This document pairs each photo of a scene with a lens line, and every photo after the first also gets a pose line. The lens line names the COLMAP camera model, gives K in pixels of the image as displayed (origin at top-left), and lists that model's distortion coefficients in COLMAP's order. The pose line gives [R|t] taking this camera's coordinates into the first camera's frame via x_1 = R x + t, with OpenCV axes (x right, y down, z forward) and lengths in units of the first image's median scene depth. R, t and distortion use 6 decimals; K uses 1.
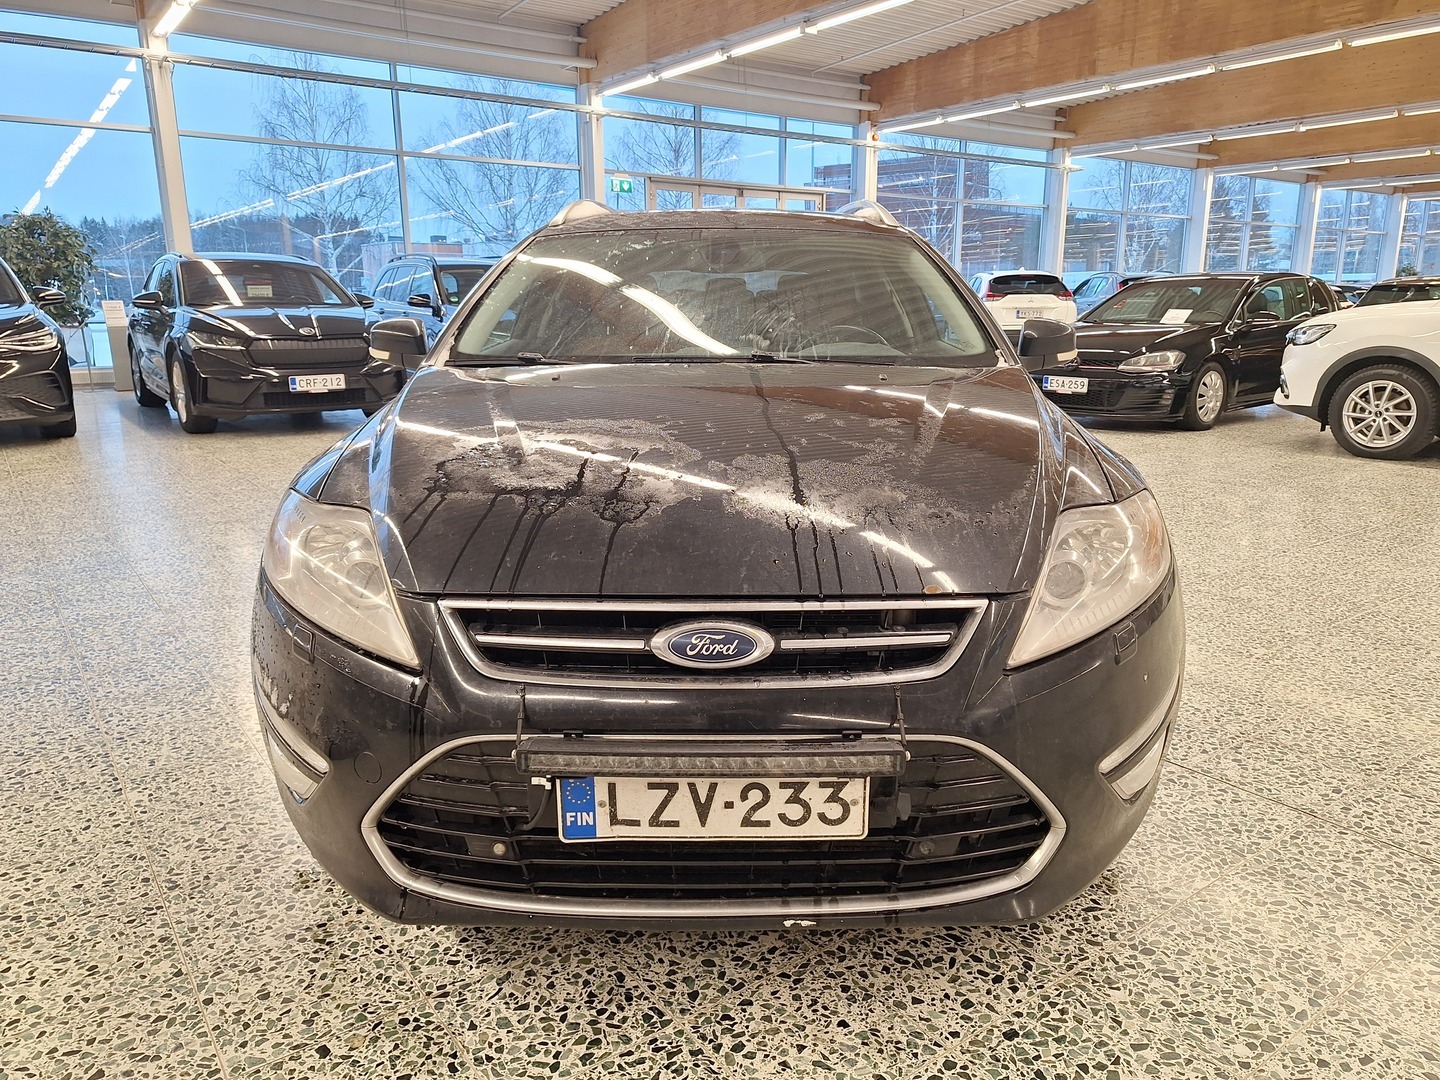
lens RADIAL K [[986.1, 0, 725.8], [0, 986.1, 534.0], [0, 0, 1]] dist [0.060770, -0.059999]
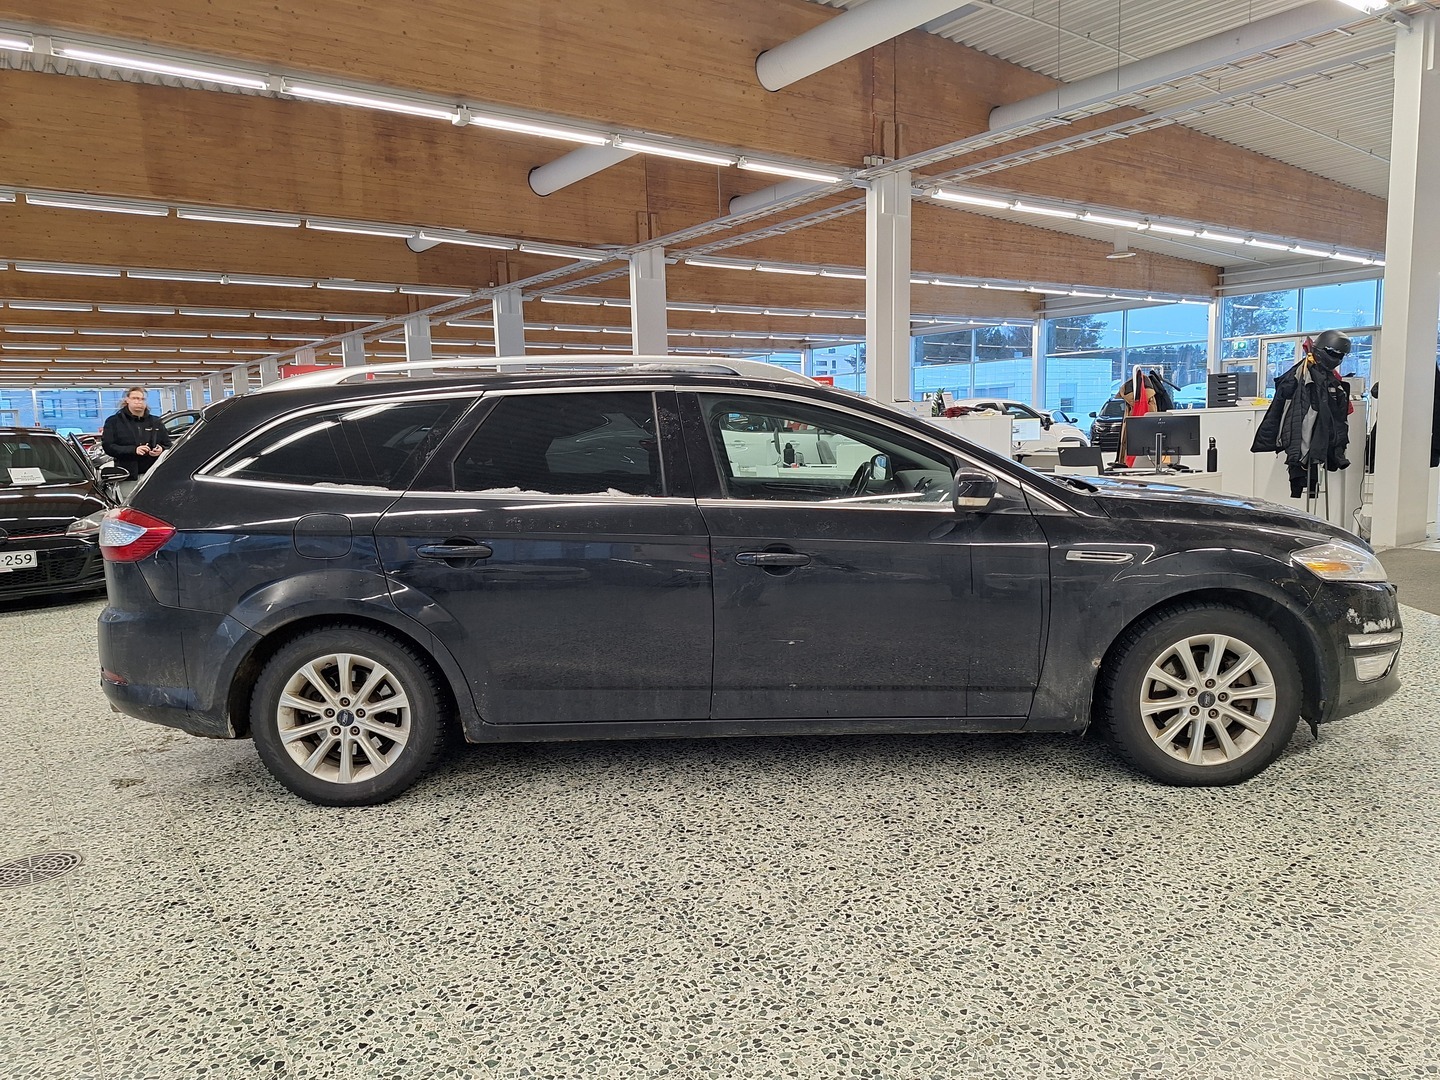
lens RADIAL K [[986.1, 0, 722.1], [0, 986.1, 546.6], [0, 0, 1]] dist [0.060770, -0.059999]
pose [[0.023718, -0.118734, 0.992643, -0.253079], [0.253848, 0.961095, 0.108895, -0.057568], [-0.966953, 0.249398, 0.052936, 0.218996]]
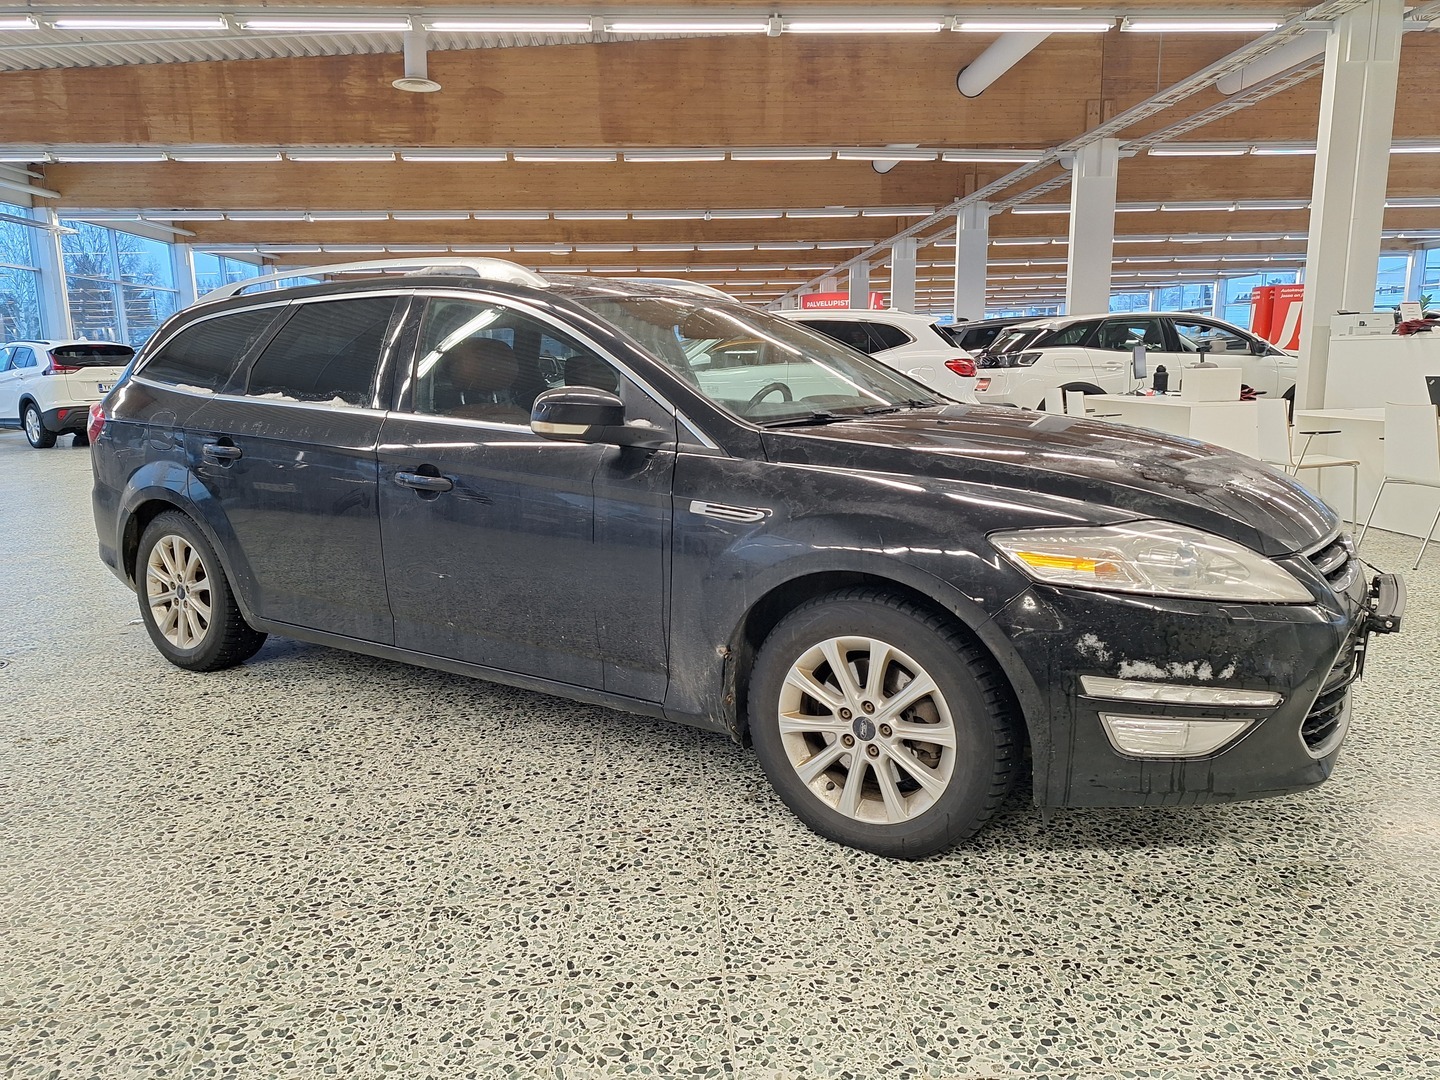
lens RADIAL K [[986.1, 0, 711.4], [0, 986.1, 530.0], [0, 0, 1]] dist [0.060770, -0.059999]
pose [[0.554581, -0.144553, 0.819478, -0.176498], [0.205140, 0.978152, 0.033714, -0.017645], [-0.806448, 0.149411, 0.572118, 0.076185]]
